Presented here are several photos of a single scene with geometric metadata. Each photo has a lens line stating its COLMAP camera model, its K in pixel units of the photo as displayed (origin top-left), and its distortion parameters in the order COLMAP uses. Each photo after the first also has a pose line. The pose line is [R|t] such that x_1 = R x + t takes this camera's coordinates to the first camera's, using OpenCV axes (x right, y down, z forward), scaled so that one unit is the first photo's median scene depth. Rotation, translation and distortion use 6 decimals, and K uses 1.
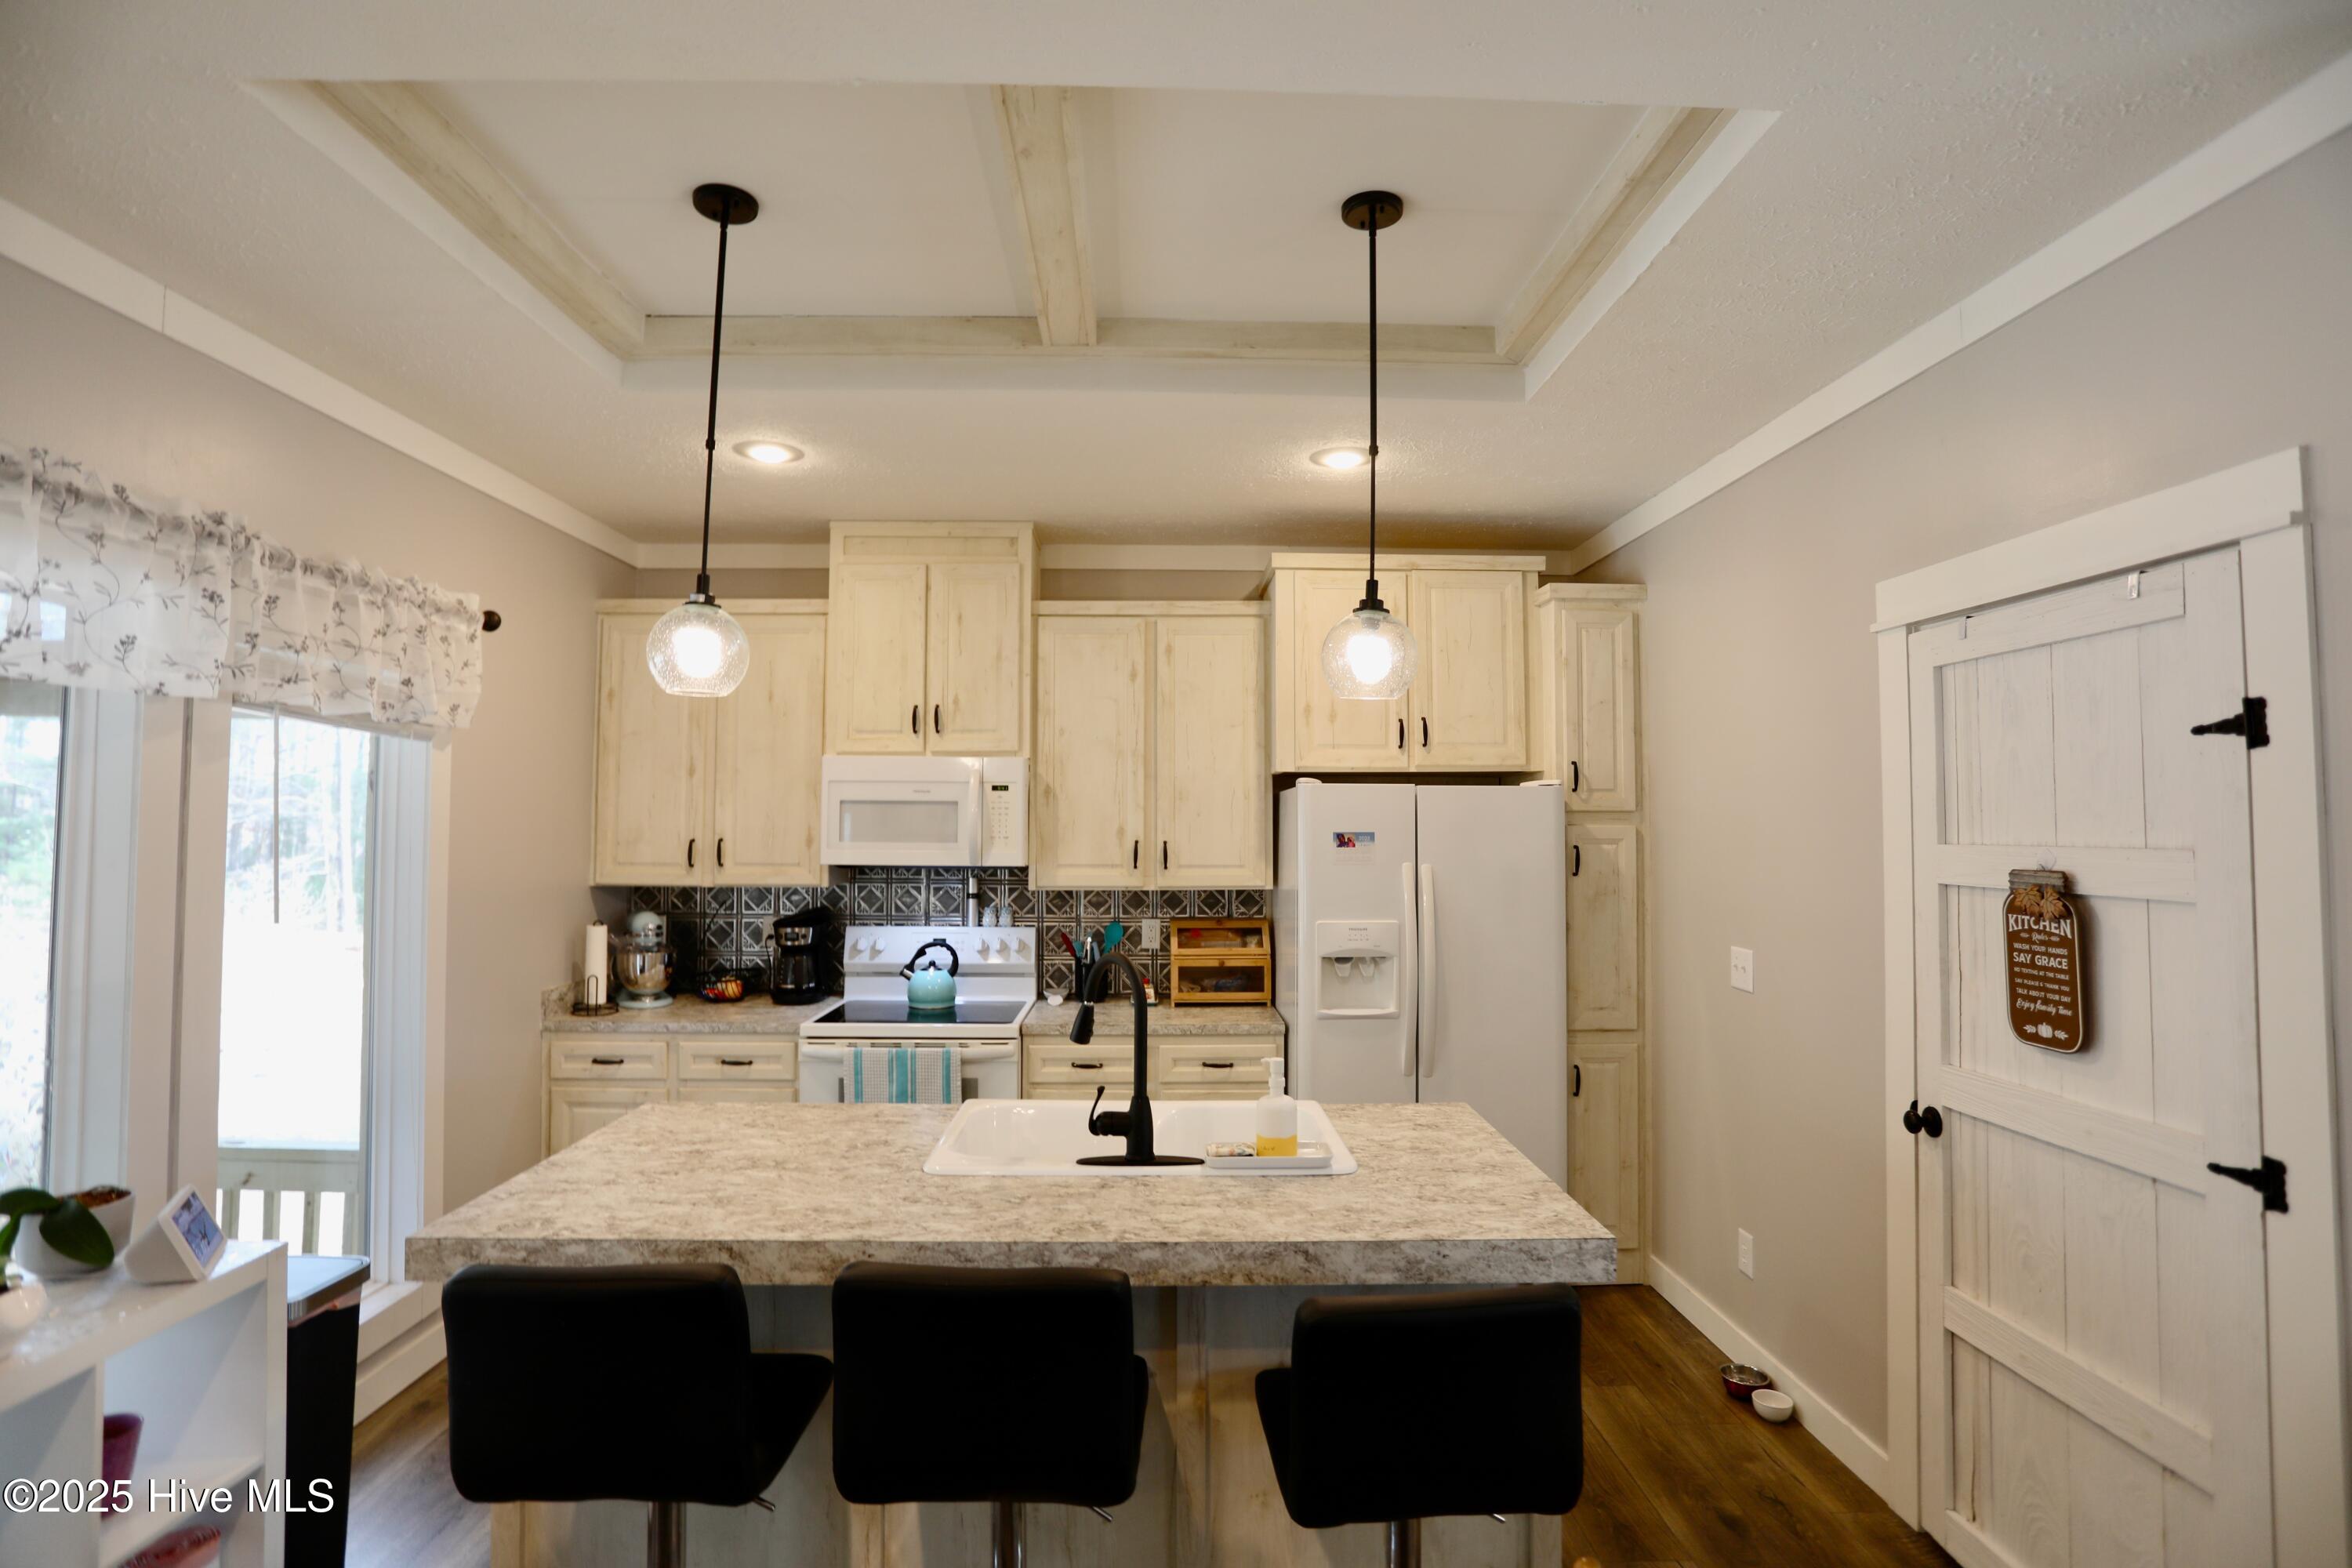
lens RADIAL K [[1116.3, 0, 1163.8], [0, 1116.3, 769.3], [0, 0, 1]] dist [-0.059309, 0.009780]
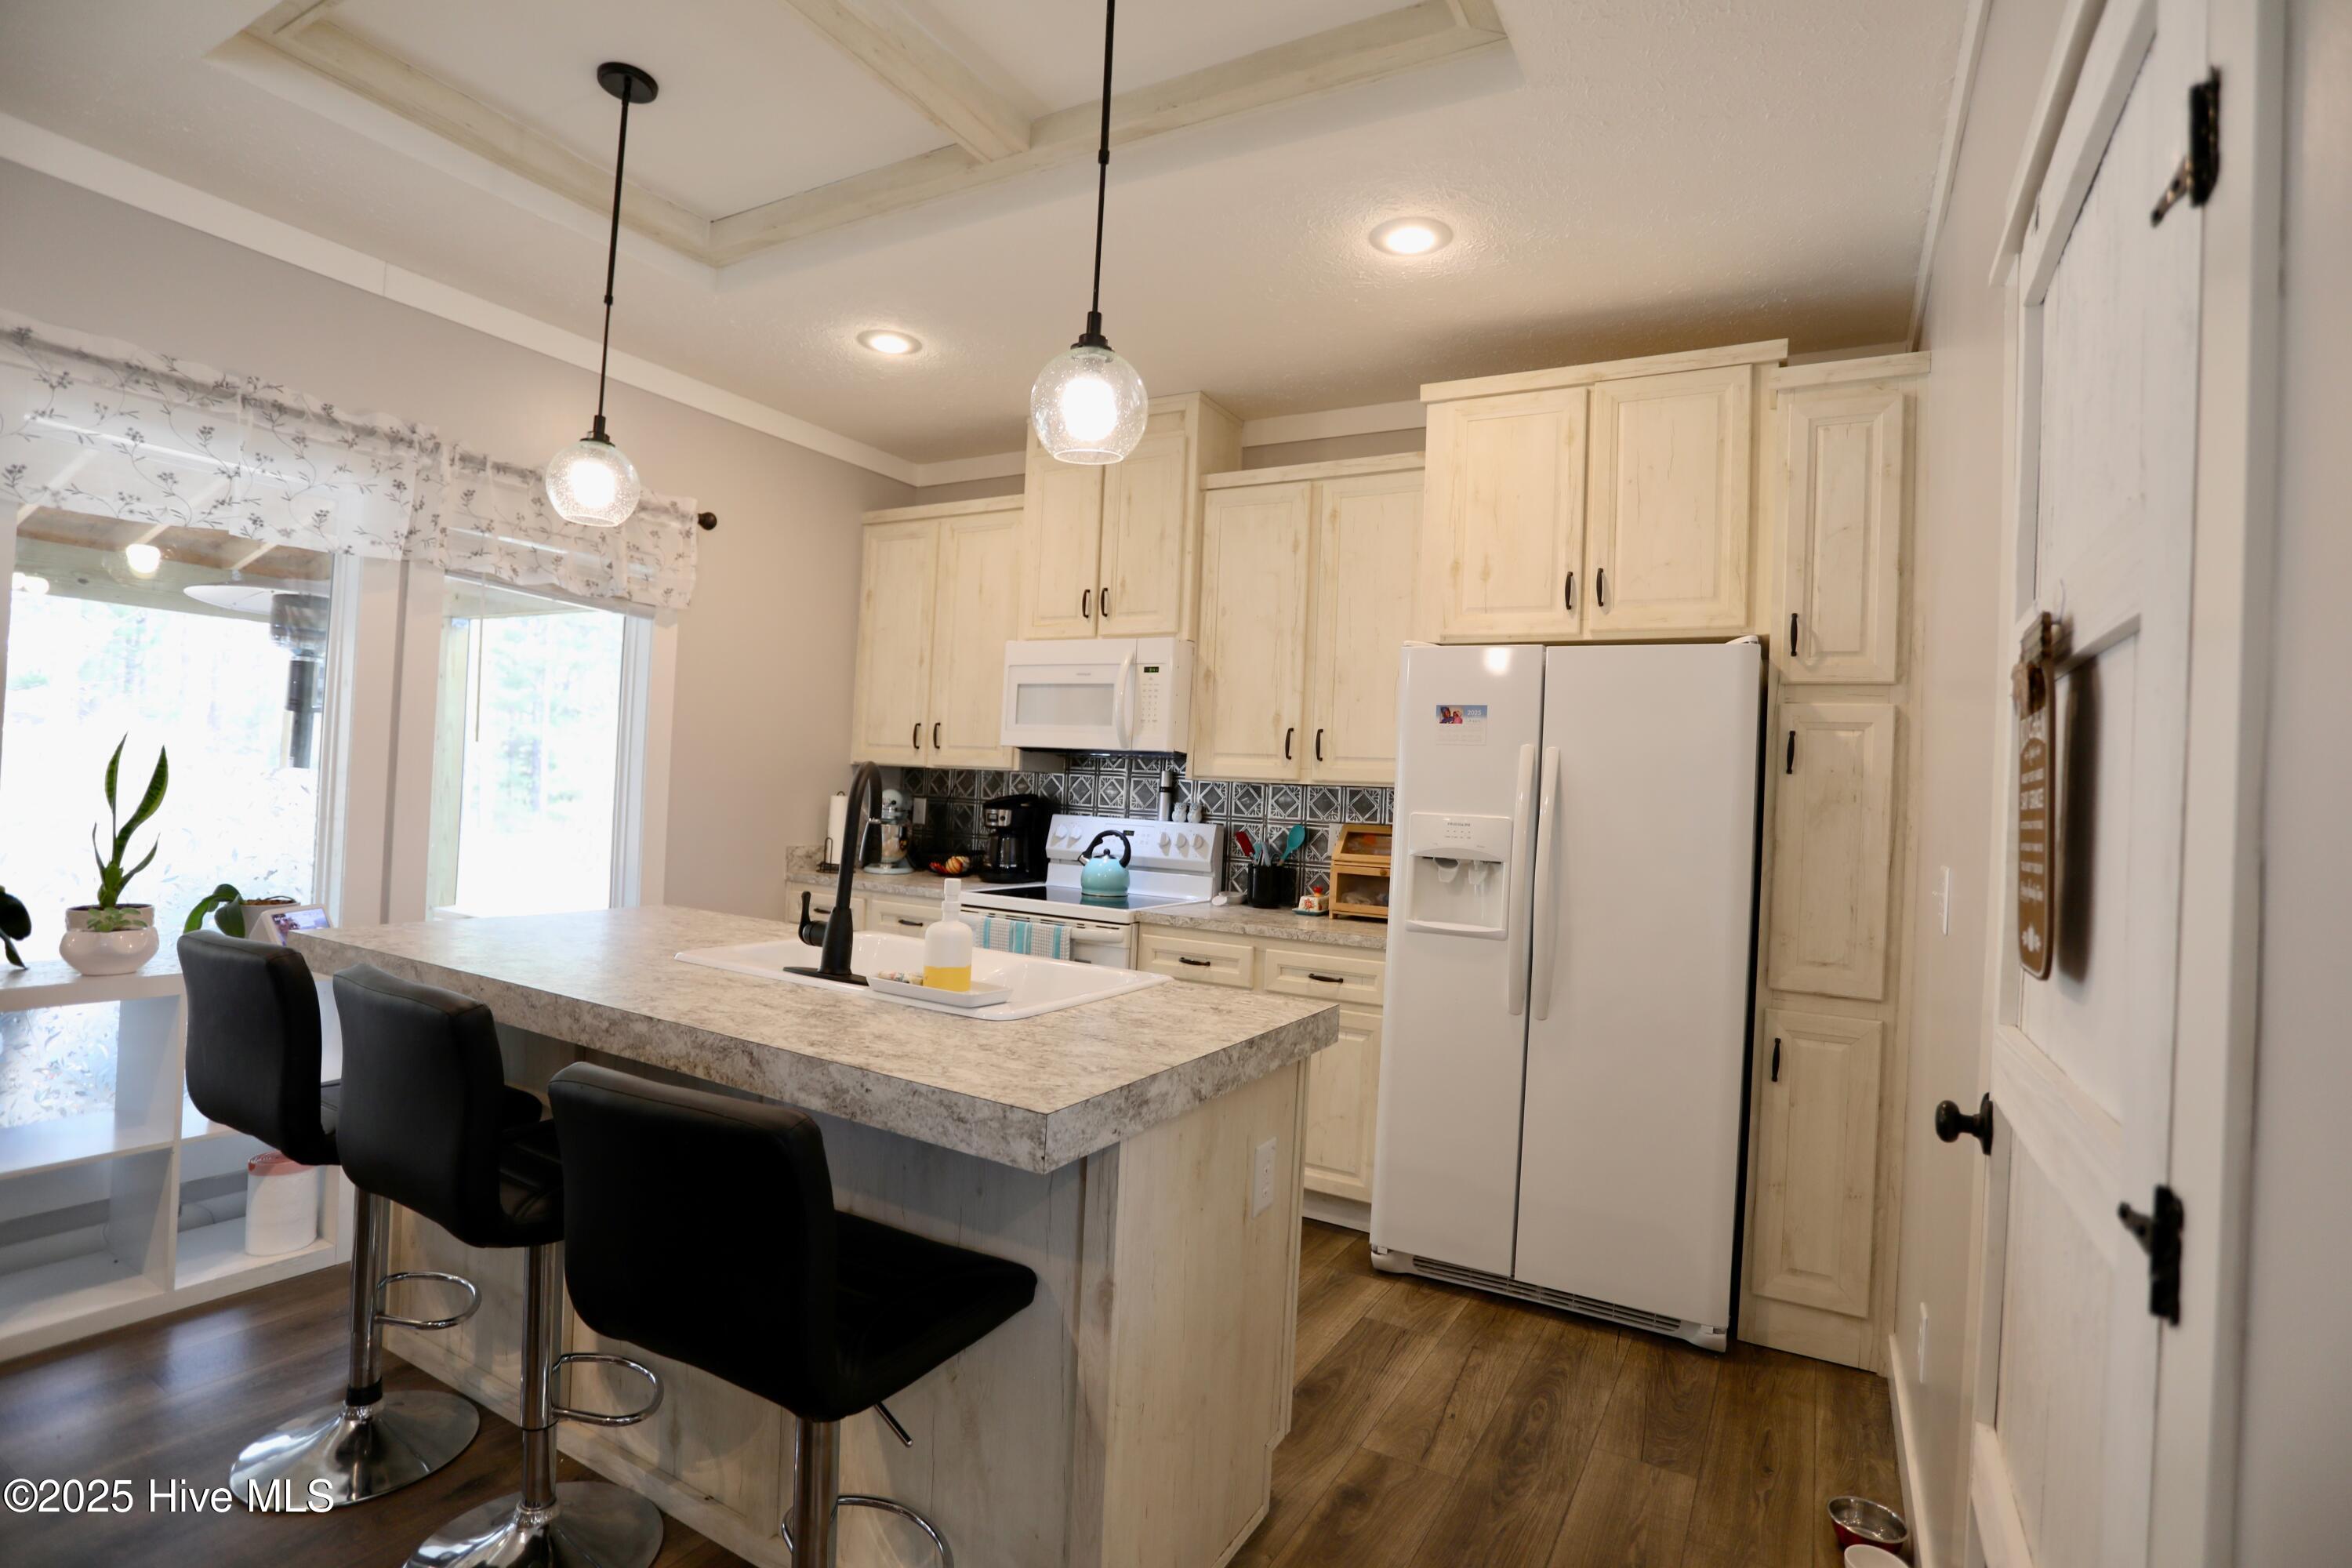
lens RADIAL K [[1116.3, 0, 1183.6], [0, 1116.3, 763.5], [0, 0, 1]] dist [-0.059309, 0.009780]
pose [[0.862492, 0.026649, -0.505368, 0.390048], [-0.021012, 0.999637, 0.016852, 0.085950], [0.505634, -0.003916, 0.862739, 0.194845]]
